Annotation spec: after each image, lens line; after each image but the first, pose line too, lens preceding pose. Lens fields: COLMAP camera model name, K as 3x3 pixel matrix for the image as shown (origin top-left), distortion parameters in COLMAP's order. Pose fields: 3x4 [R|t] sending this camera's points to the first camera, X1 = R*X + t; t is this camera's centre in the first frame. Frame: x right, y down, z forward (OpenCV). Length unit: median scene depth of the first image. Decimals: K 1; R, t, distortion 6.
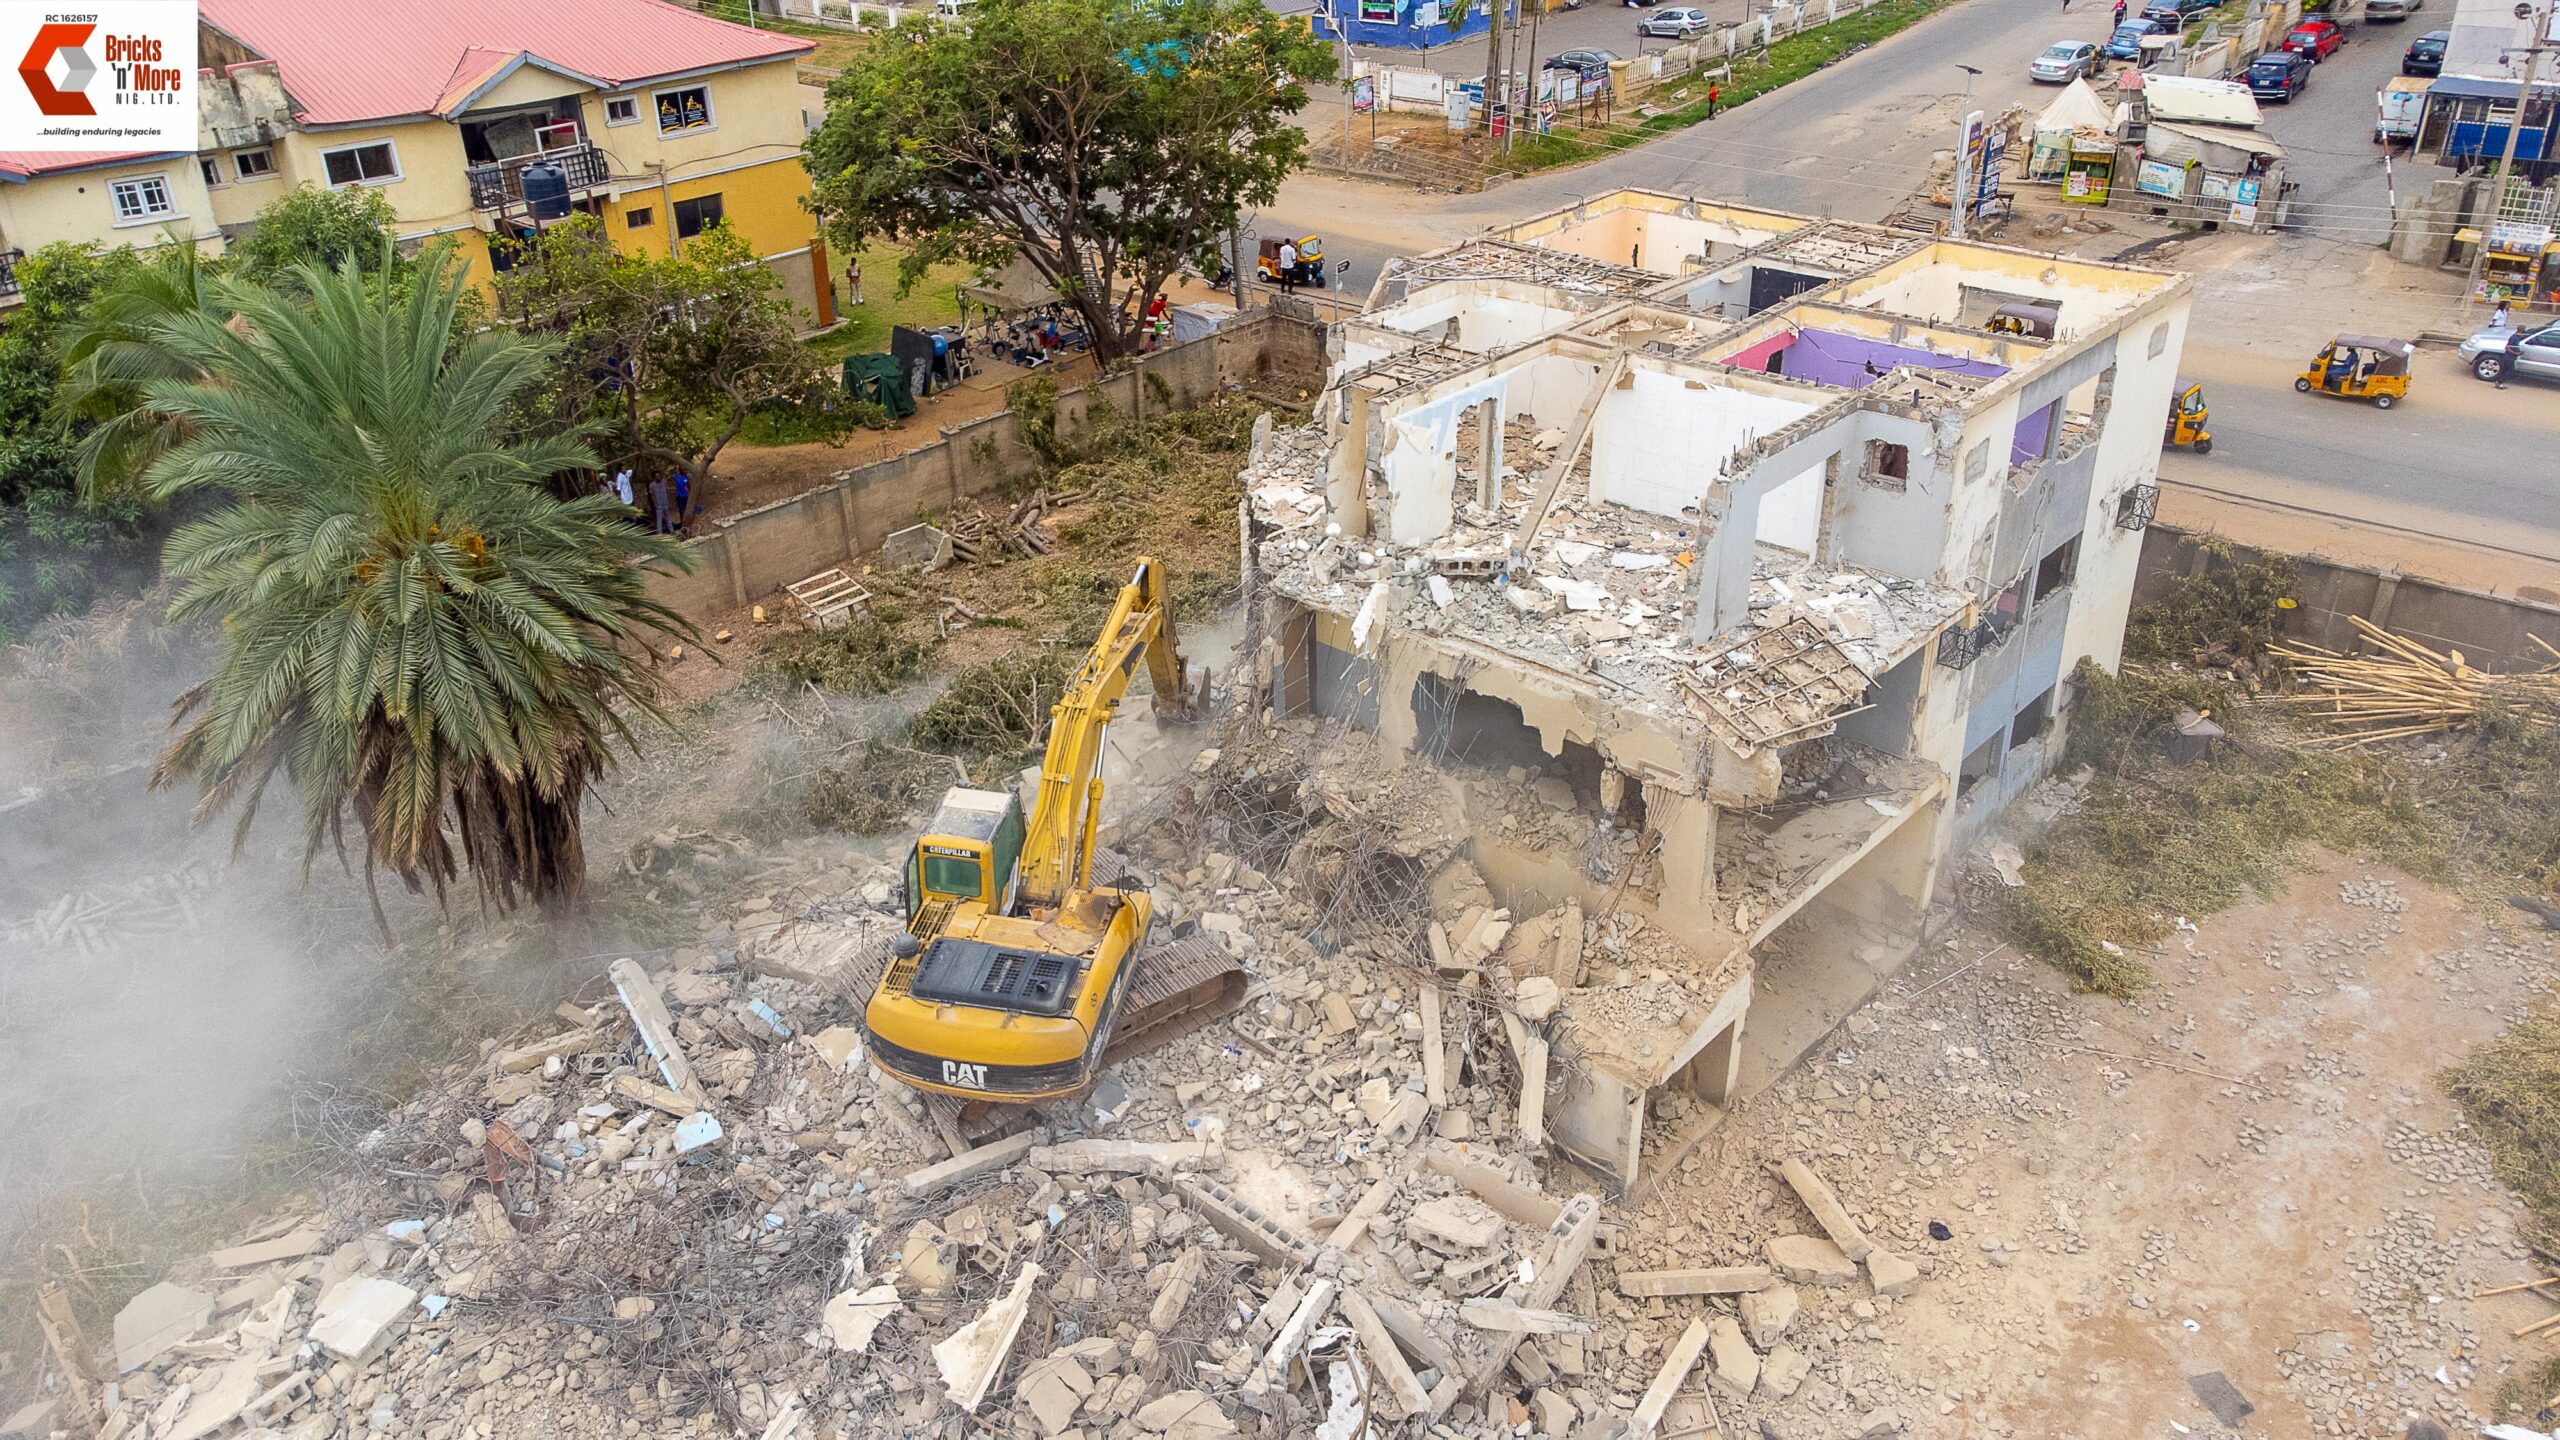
lens RADIAL K [[1956.6, 0, 1274.0], [0, 1956.6, 730.6], [0, 0, 1]] dist [0.014740, 0.064943]
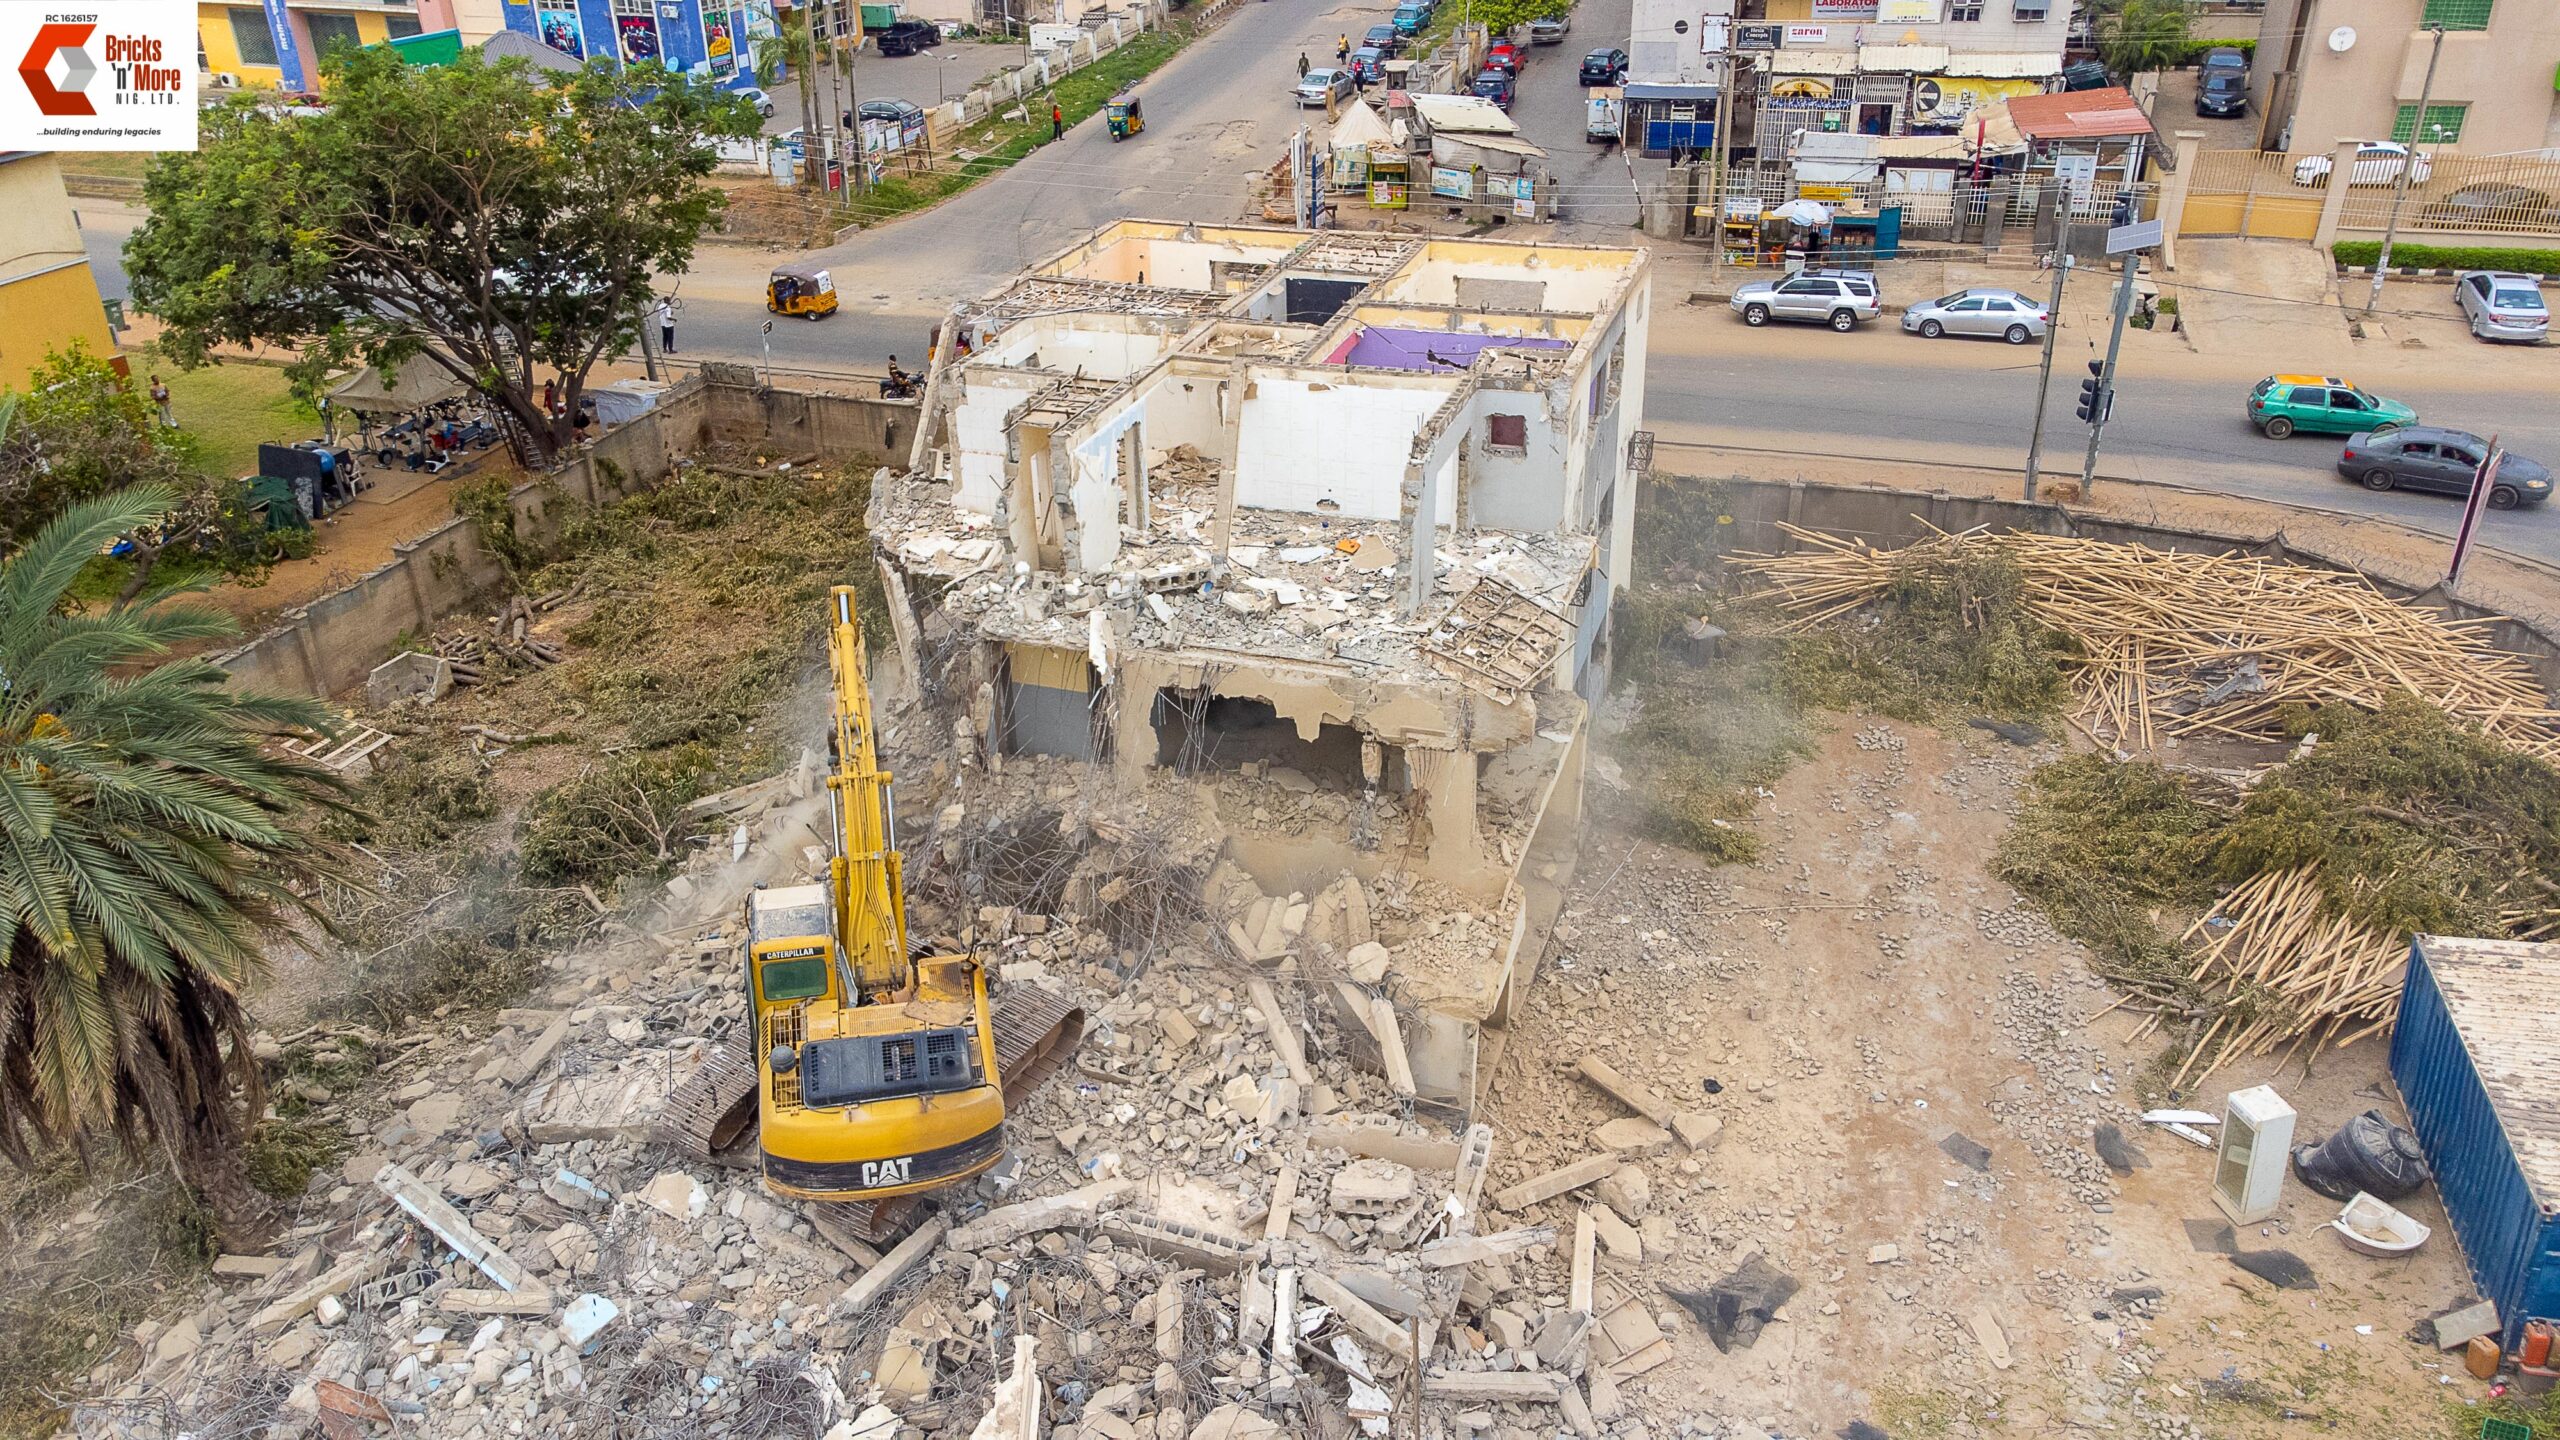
lens RADIAL K [[1956.6, 0, 1302.2], [0, 1956.6, 716.3], [0, 0, 1]] dist [0.014740, 0.064943]
pose [[0.908330, -0.179773, 0.377647, -0.231325], [0.190739, 0.981604, 0.008505, -0.009140], [-0.372229, 0.064307, 0.925910, 0.019478]]
